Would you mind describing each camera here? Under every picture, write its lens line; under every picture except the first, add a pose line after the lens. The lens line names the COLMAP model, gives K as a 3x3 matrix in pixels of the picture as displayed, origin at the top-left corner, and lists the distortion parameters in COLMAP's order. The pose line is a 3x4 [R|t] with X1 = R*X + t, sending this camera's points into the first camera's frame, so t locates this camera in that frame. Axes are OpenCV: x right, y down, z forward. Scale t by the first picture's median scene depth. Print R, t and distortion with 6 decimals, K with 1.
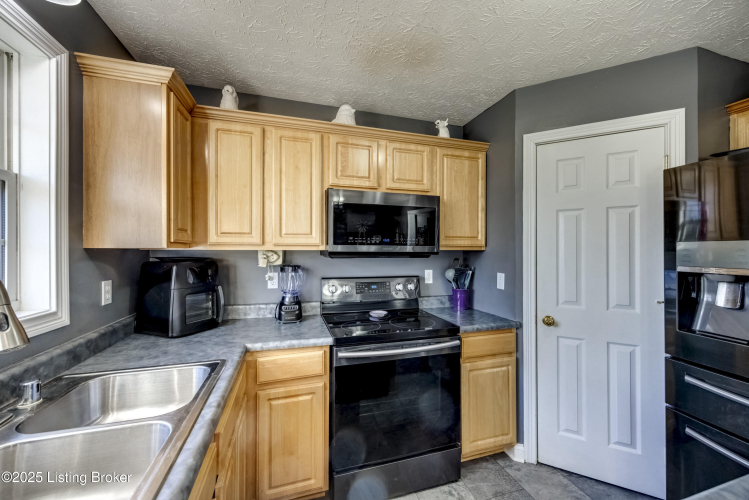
lens RADIAL K [[285.1, 0, 374.5], [0, 285.1, 250.0], [0, 0, 1]] dist [0.000193, 0.000043]
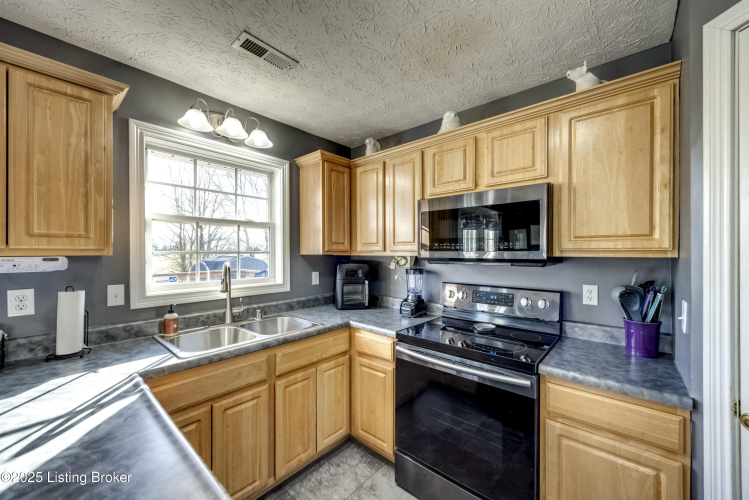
lens RADIAL K [[291.0, 0, 374.9], [0, 291.0, 252.7], [0, 0, 1]] dist [-0.000511, -0.000055]
pose [[0.524505, -0.001397, -0.851406, 0.654493], [0.004116, 0.999991, 0.000895, -0.013385], [0.851397, -0.003974, 0.524506, 0.245762]]
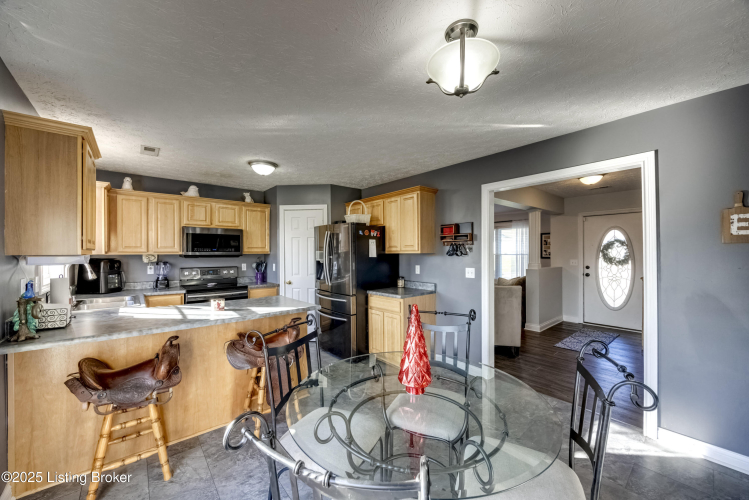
lens RADIAL K [[283.1, 0, 373.0], [0, 283.1, 253.1], [0, 0, 1]] dist [0.000112, 0.000092]
pose [[0.920943, -0.004471, 0.389673, 0.316998], [0.001979, 0.999975, 0.006797, -0.020044], [-0.389693, -0.005489, 0.920928, -1.506882]]
